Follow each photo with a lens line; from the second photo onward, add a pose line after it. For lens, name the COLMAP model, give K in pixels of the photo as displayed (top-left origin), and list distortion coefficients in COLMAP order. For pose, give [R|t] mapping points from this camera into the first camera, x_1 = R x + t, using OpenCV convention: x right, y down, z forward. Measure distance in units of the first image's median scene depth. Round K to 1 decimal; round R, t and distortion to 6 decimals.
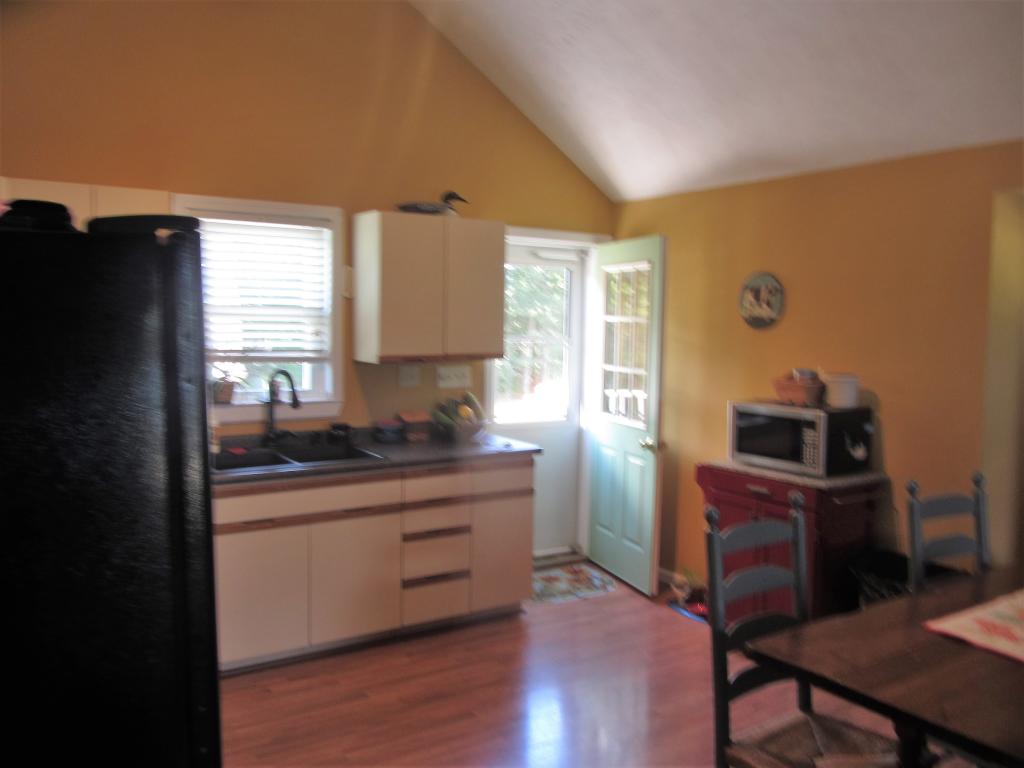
lens RADIAL K [[902.9, 0, 514.5], [0, 902.9, 383.3], [0, 0, 1]] dist [-0.000259, -0.013833]
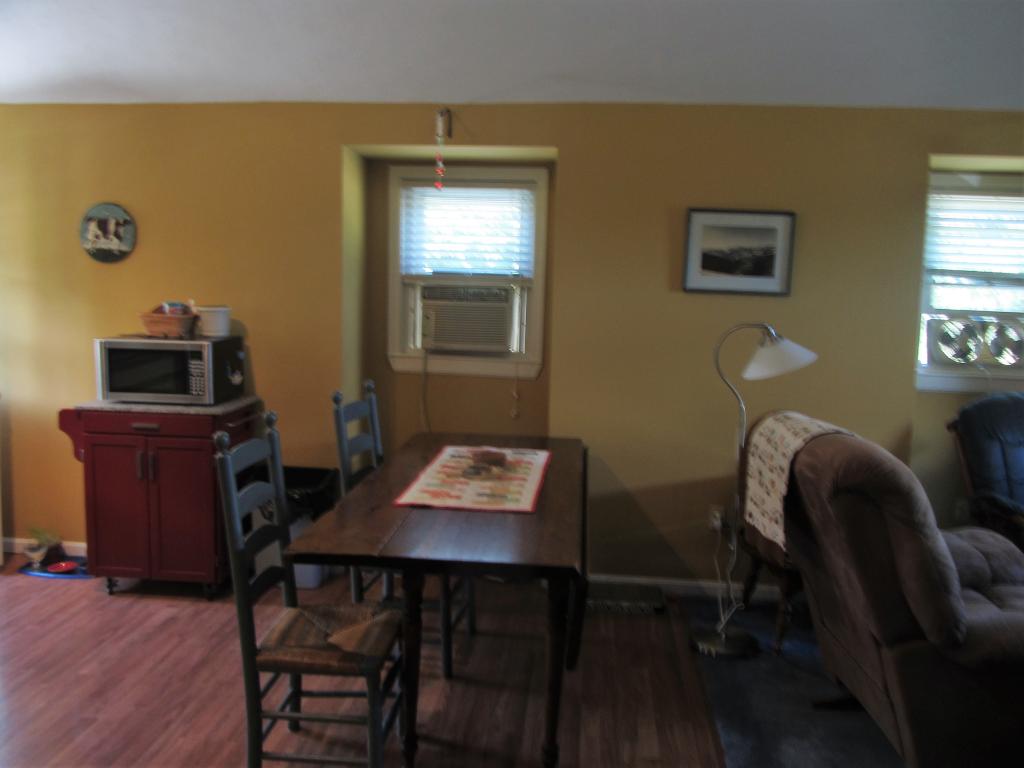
lens RADIAL K [[902.9, 0, 515.7], [0, 902.9, 386.9], [0, 0, 1]] dist [-0.000259, -0.013833]
pose [[0.636952, -0.094630, 0.765073, -0.215292], [0.045821, 0.995330, 0.084963, 0.010418], [-0.769541, -0.019061, 0.638313, 0.062261]]
